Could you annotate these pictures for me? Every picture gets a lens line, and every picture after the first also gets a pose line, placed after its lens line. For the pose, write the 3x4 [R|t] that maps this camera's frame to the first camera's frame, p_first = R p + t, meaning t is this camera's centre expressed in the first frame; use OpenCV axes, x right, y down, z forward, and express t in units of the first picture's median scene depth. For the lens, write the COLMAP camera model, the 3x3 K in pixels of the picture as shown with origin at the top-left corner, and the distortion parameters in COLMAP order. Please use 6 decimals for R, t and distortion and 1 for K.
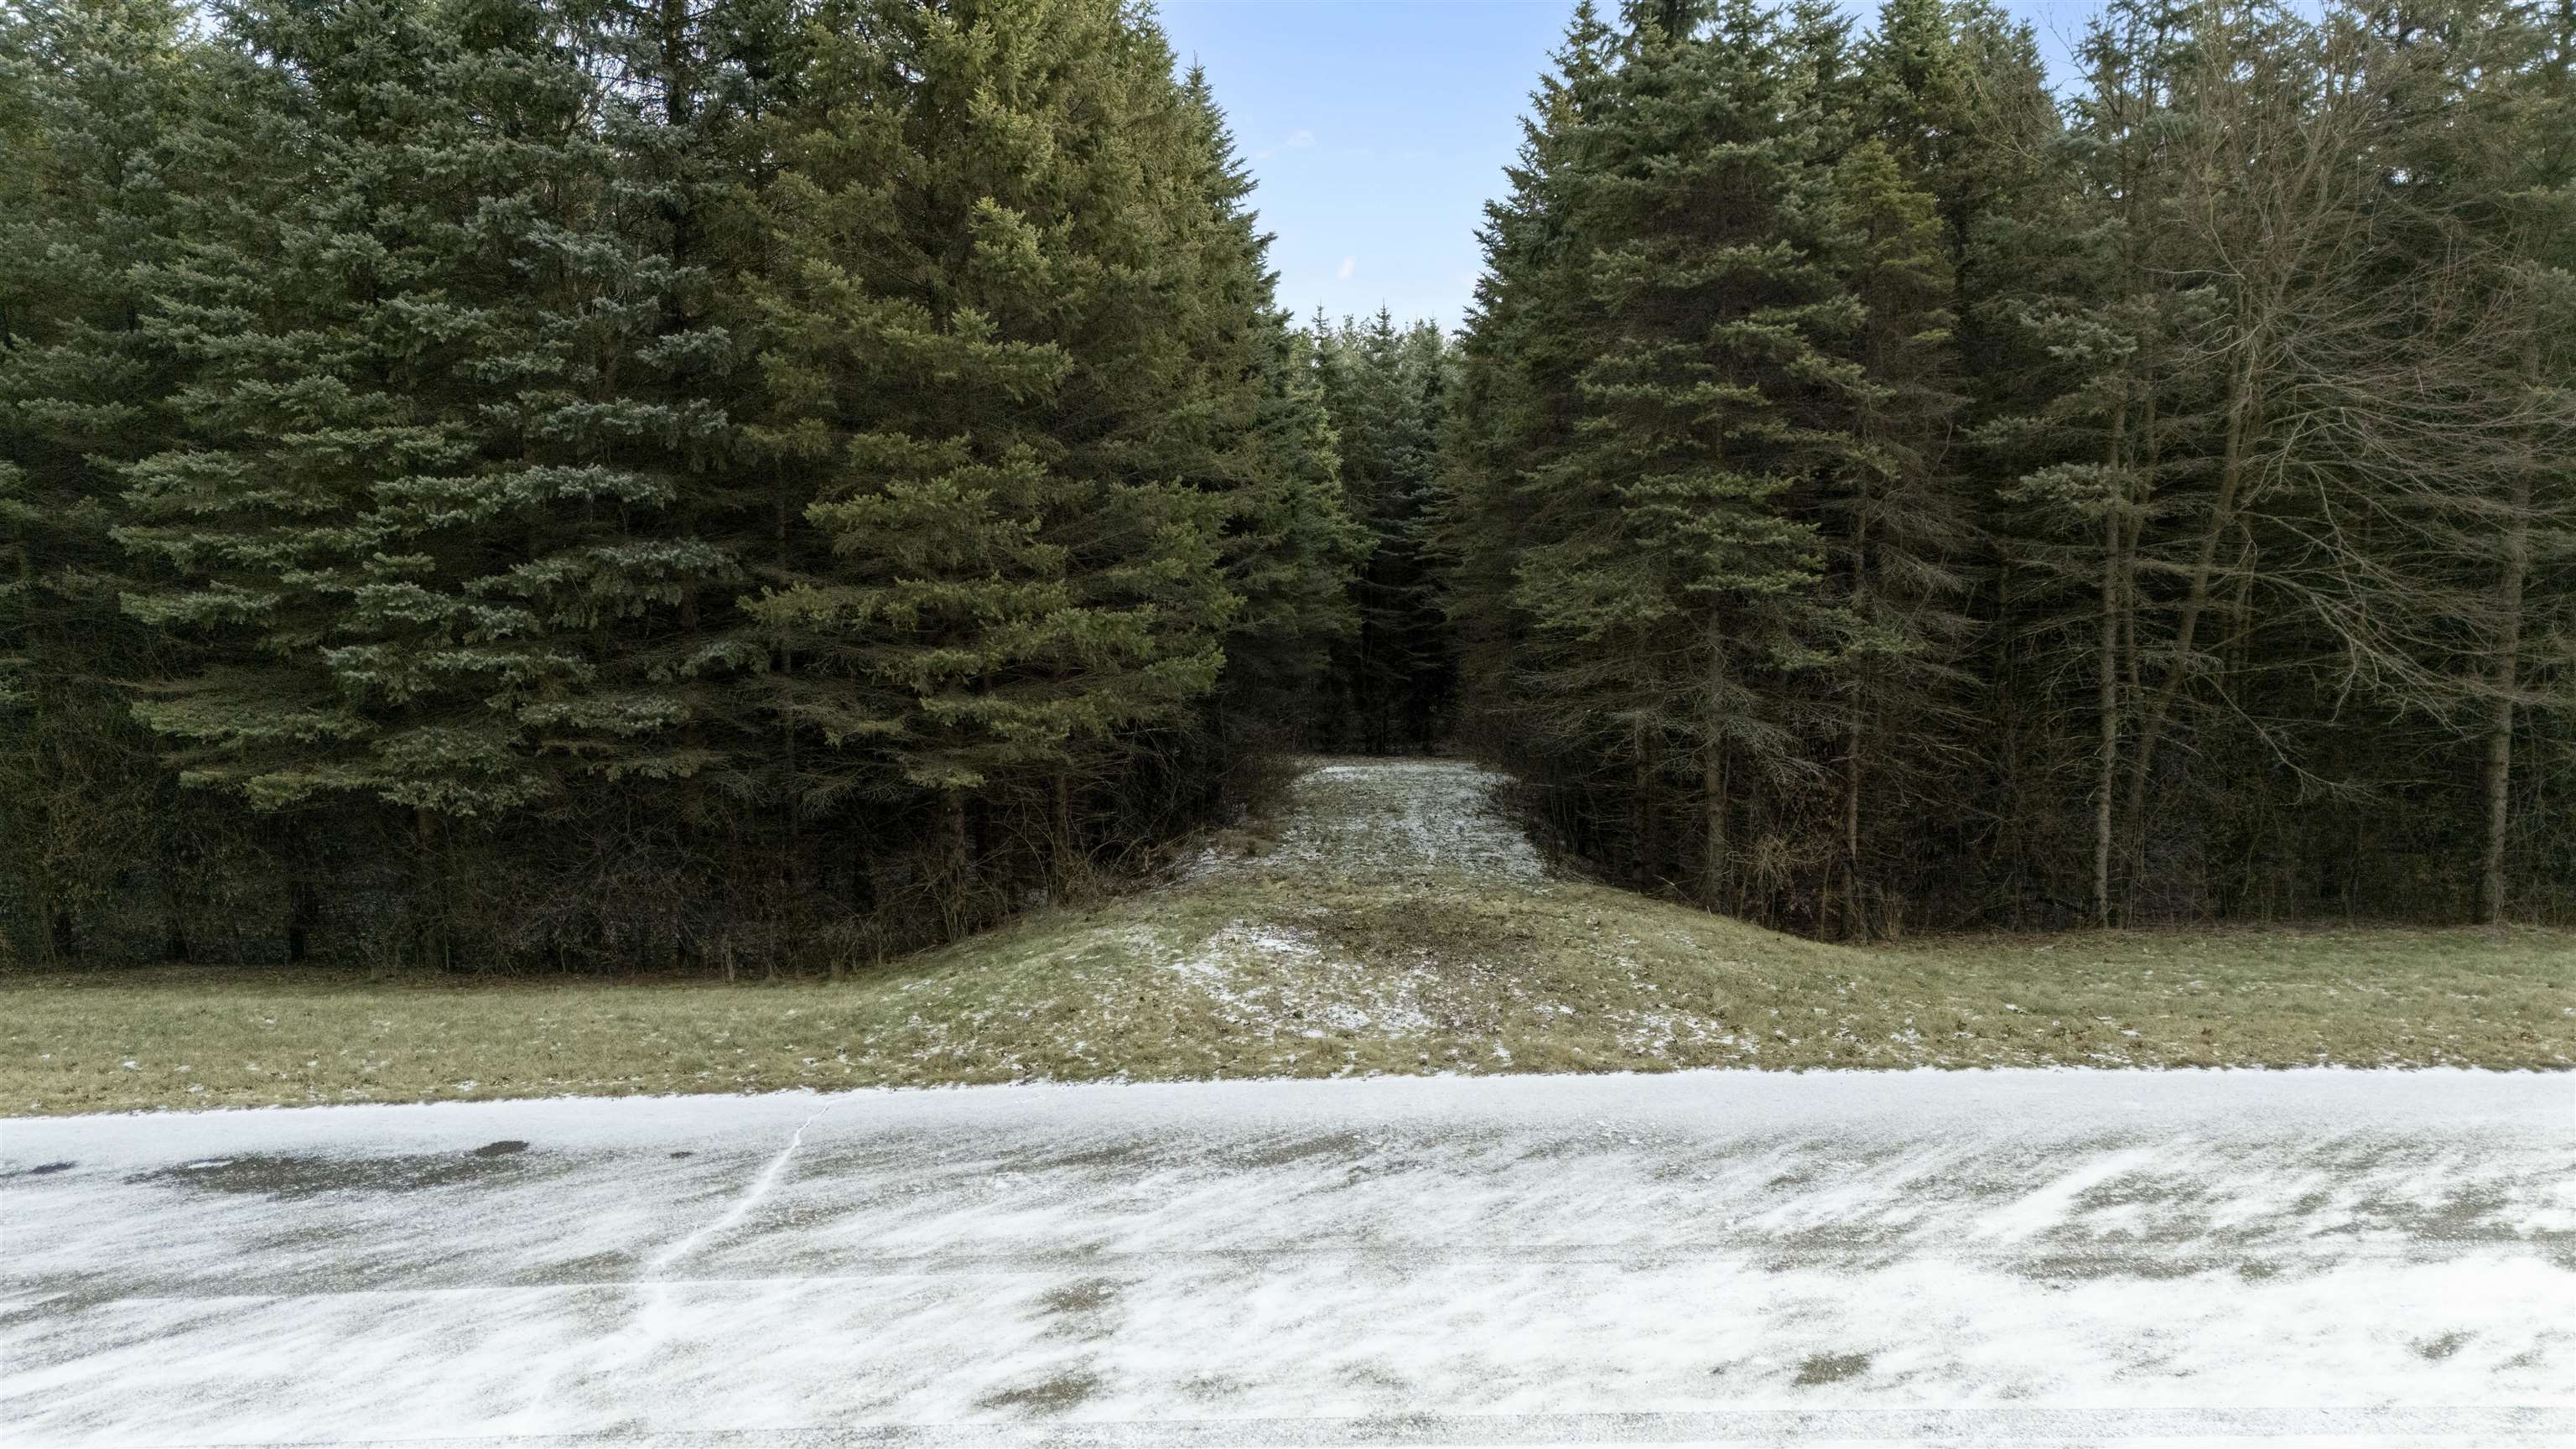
lens RADIAL K [[1895.0, 0, 1295.3], [0, 1895.0, 721.2], [0, 0, 1]] dist [0.013016, -0.006939]
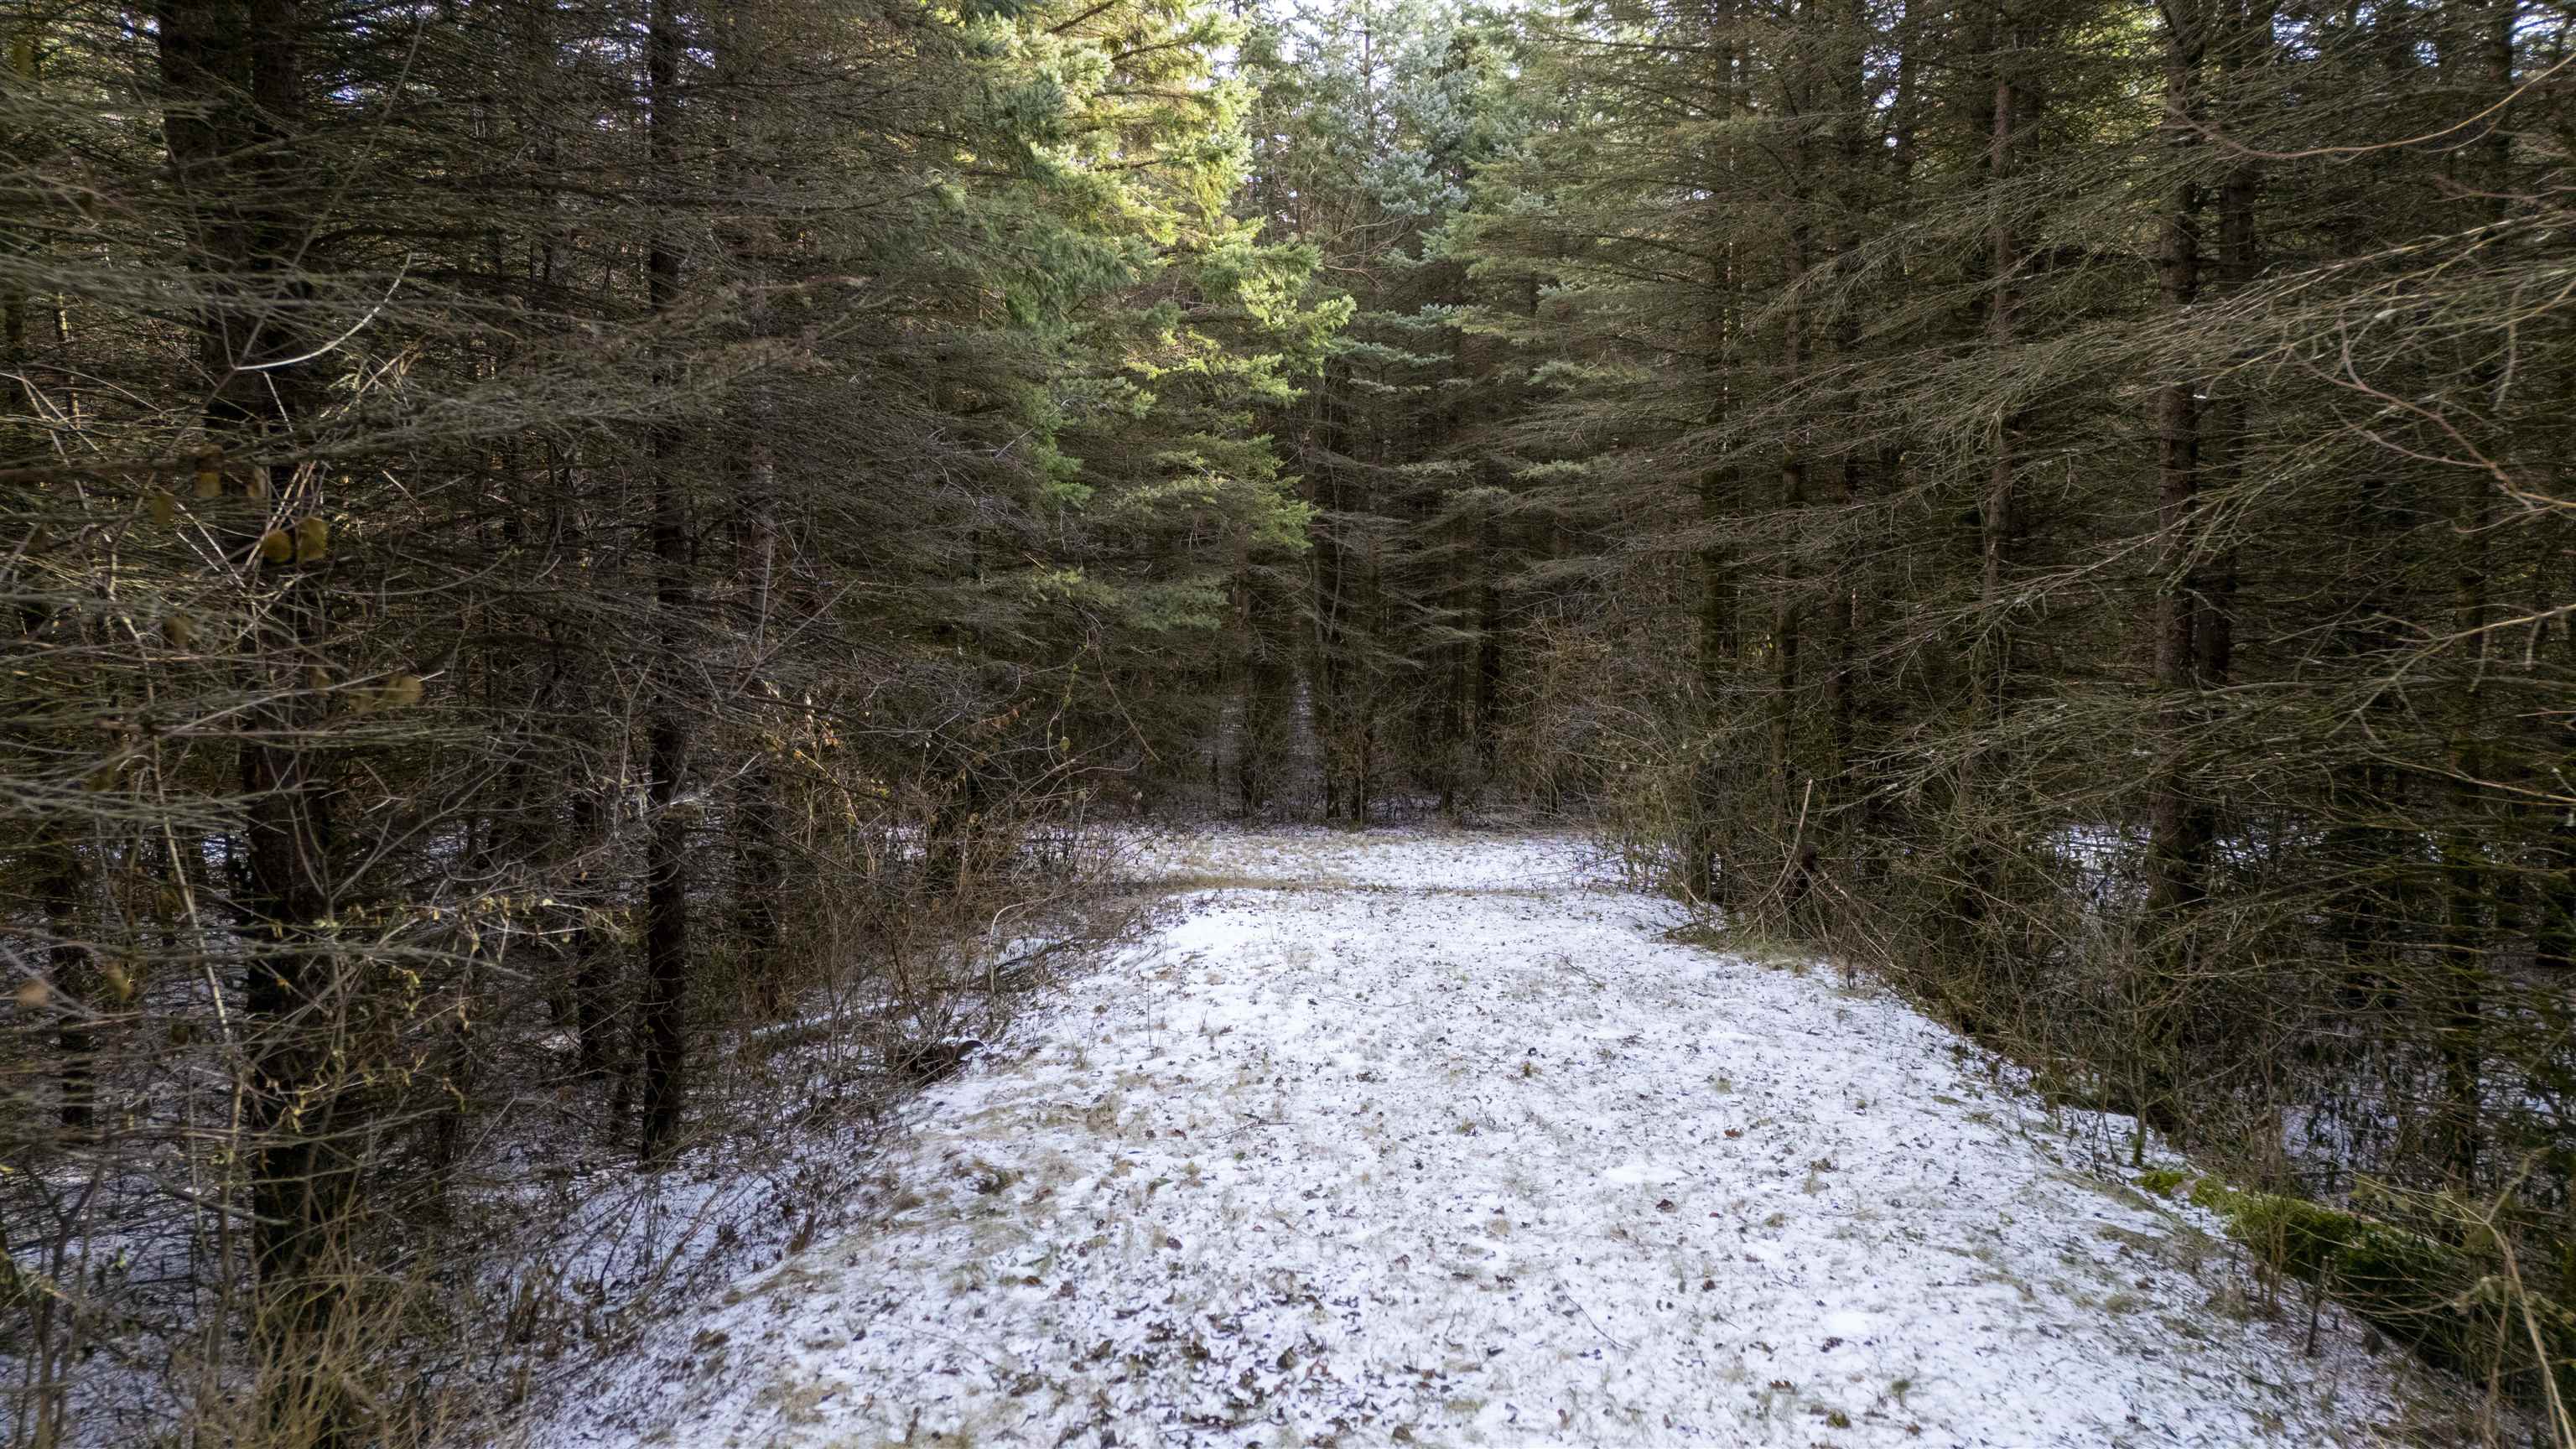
lens RADIAL K [[1895.0, 0, 1288.4], [0, 1895.0, 724.4], [0, 0, 1]] dist [0.013016, -0.006939]
pose [[0.999949, -0.002876, 0.009633, 0.027564], [0.002919, 0.999986, -0.004403, -0.006052], [-0.009620, 0.004431, 0.999944, 0.617673]]
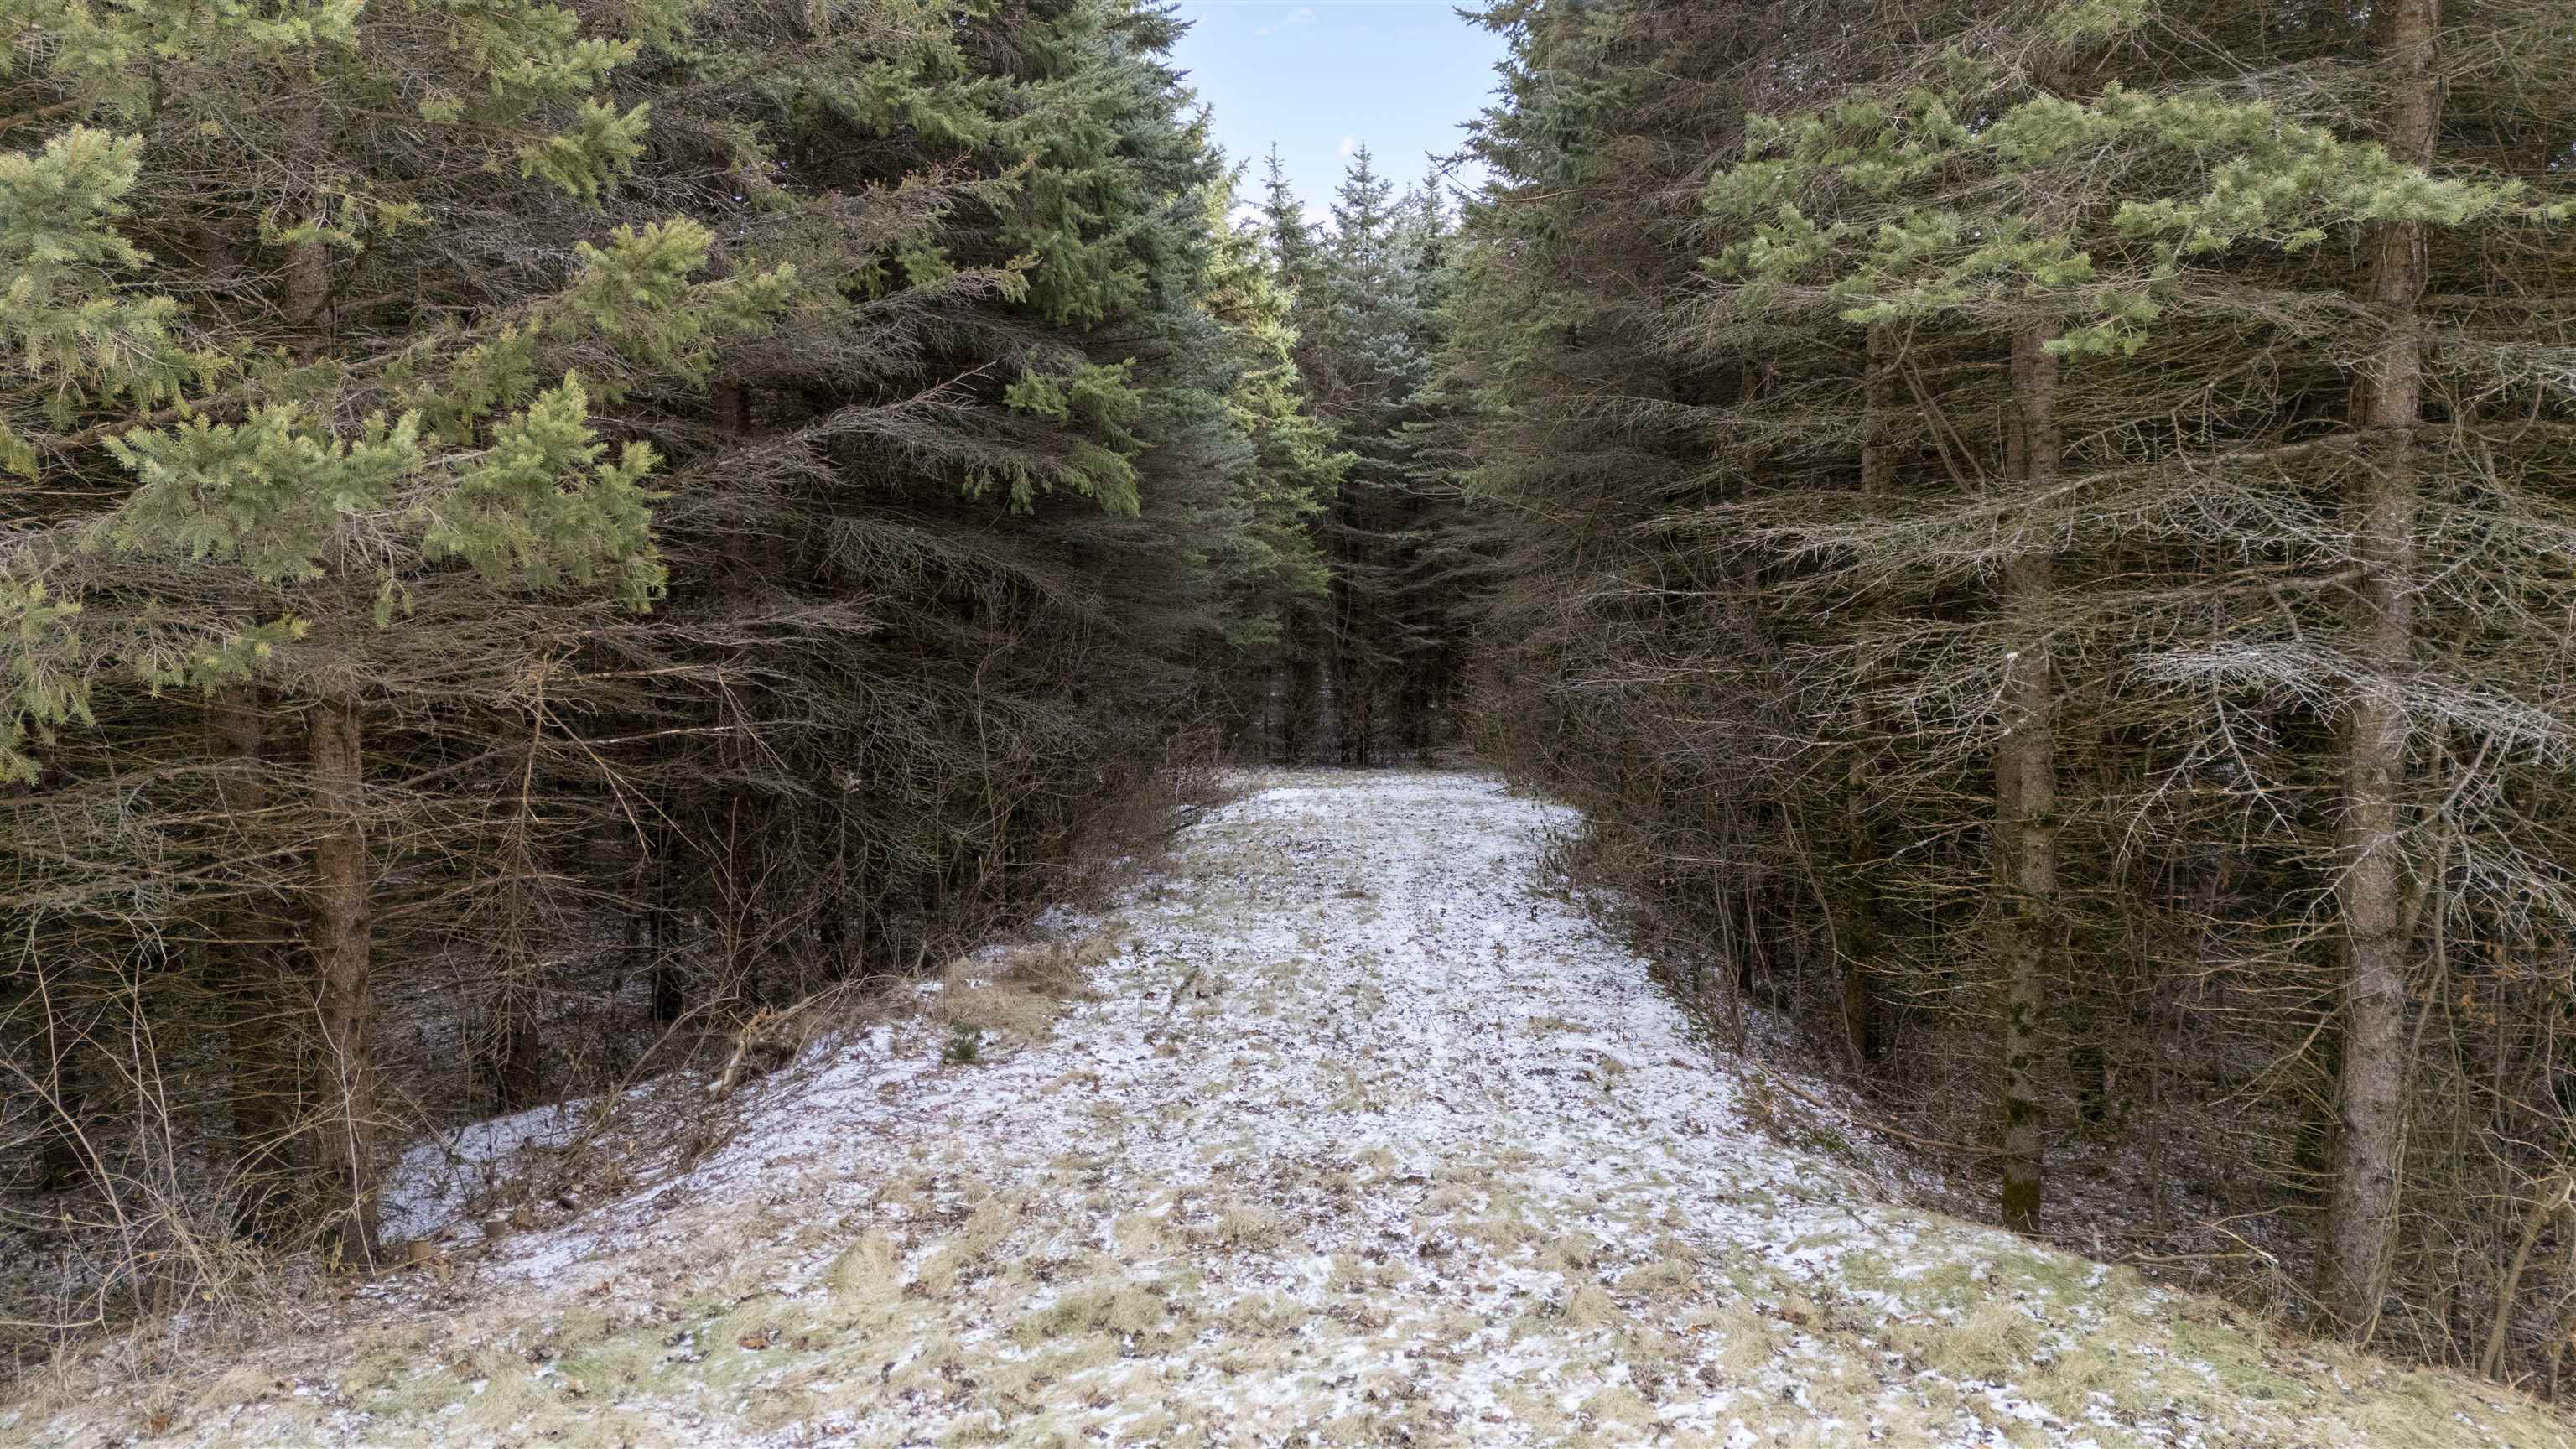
lens RADIAL K [[1895.0, 0, 1281.8], [0, 1895.0, 723.5], [0, 0, 1]] dist [0.013016, -0.006939]
pose [[0.999974, -0.003592, -0.006249, 0.022656], [0.003594, 0.999994, 0.000216, 0.001524], [0.006248, -0.000238, 0.999980, 0.323369]]
